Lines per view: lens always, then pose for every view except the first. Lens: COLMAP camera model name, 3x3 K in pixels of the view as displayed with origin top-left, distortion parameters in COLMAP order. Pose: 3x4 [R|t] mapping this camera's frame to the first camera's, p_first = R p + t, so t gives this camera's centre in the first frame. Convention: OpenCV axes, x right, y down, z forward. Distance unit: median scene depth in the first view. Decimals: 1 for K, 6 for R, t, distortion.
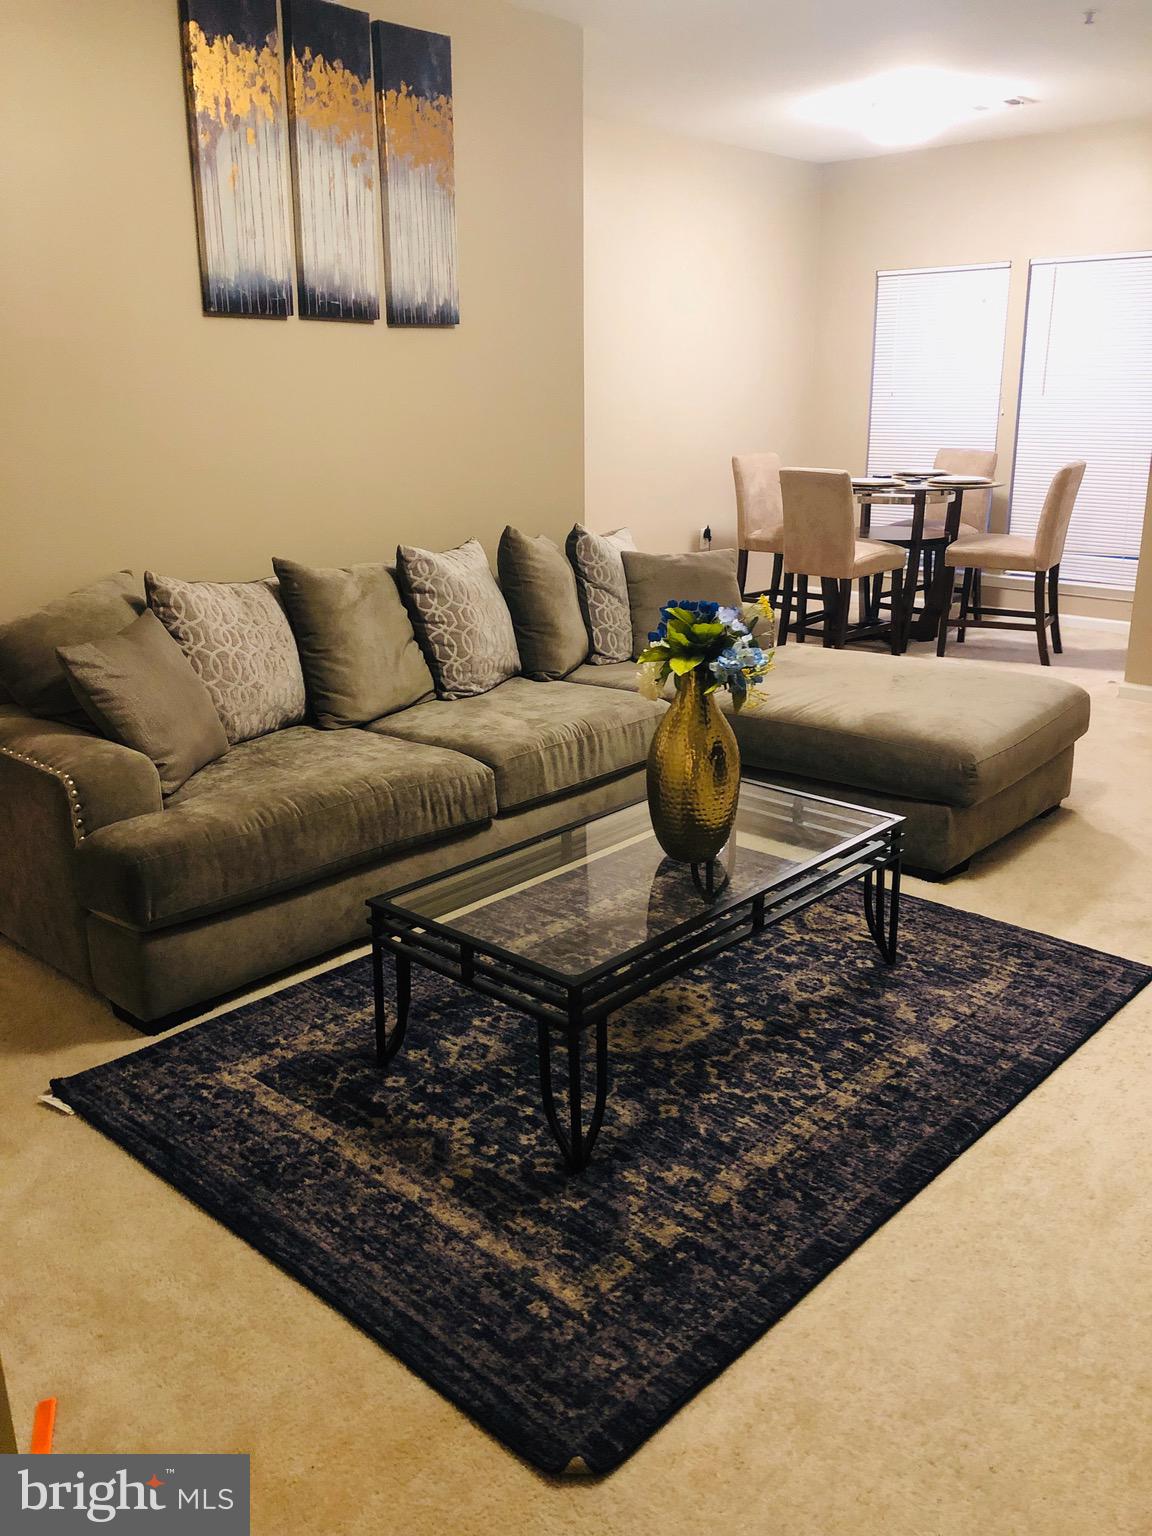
lens RADIAL K [[1269.0, 0, 544.9], [0, 1269.0, 762.9], [0, 0, 1]] dist [0.028597, -0.030605]
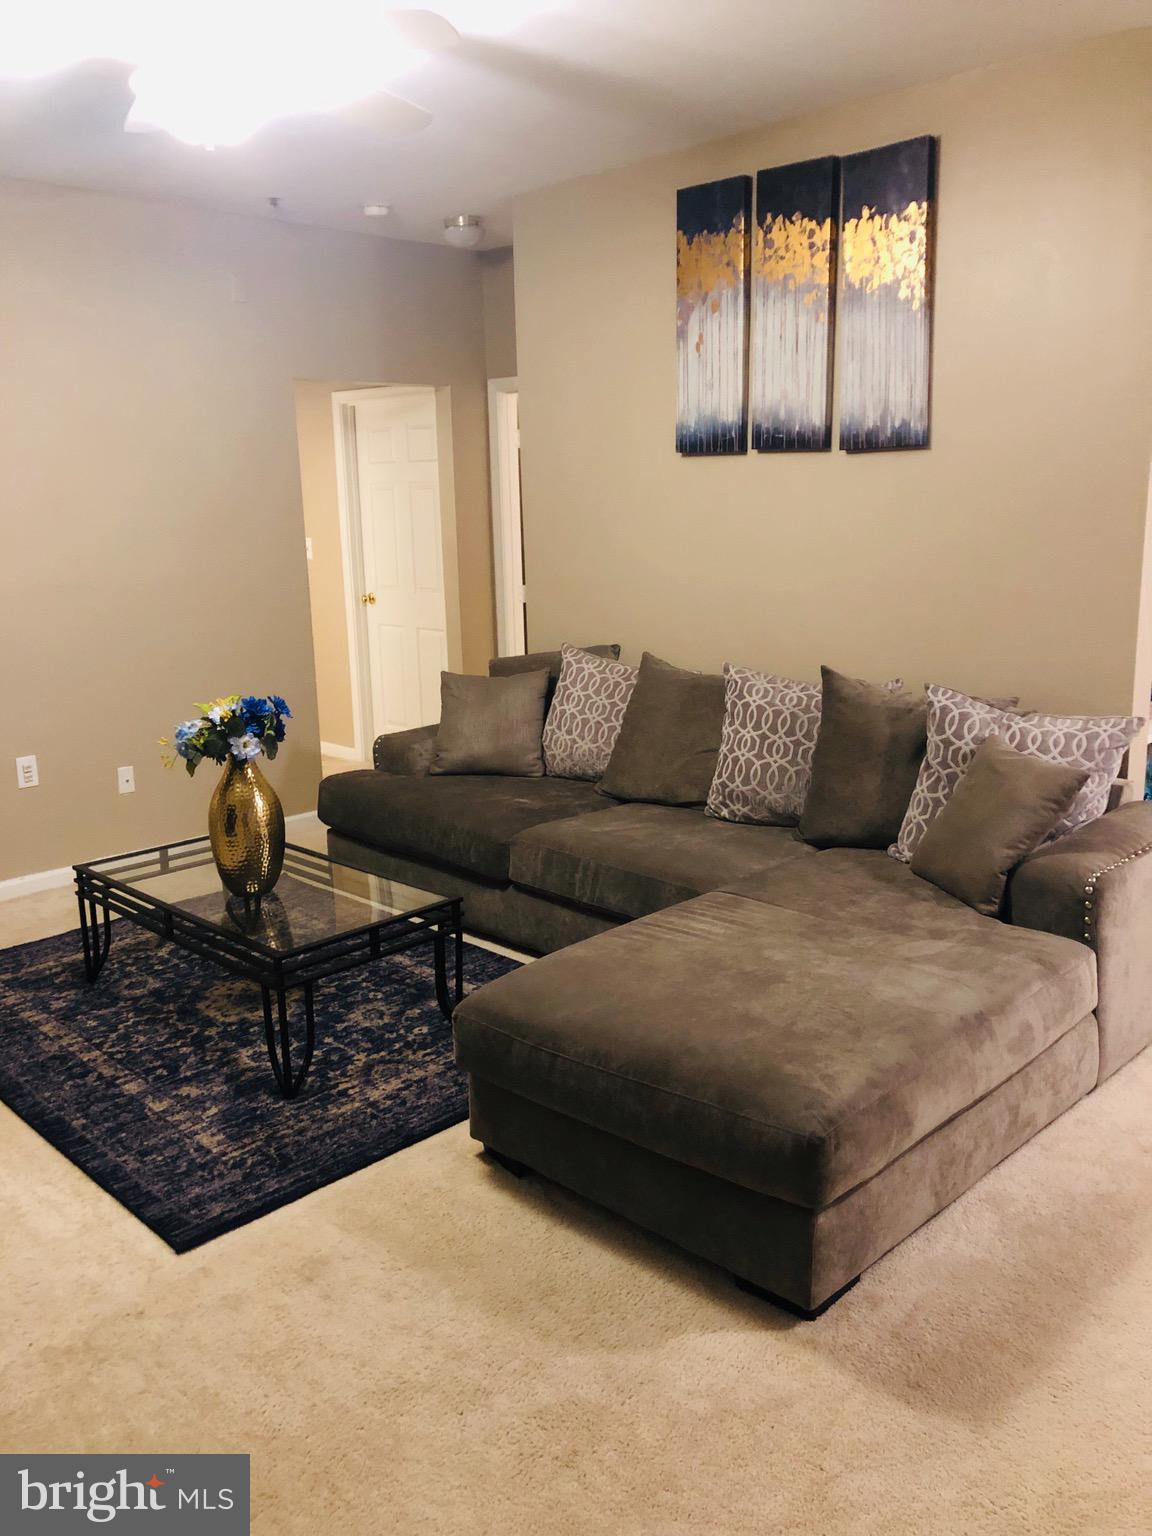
lens RADIAL K [[1269.0, 0, 574.8], [0, 1269.0, 747.3], [0, 0, 1]] dist [0.028597, -0.030605]
pose [[-0.039976, 0.214339, -0.975941, 1.065504], [-0.262834, 0.940070, 0.217227, -0.344563], [0.964013, 0.265194, 0.018755, 1.007266]]
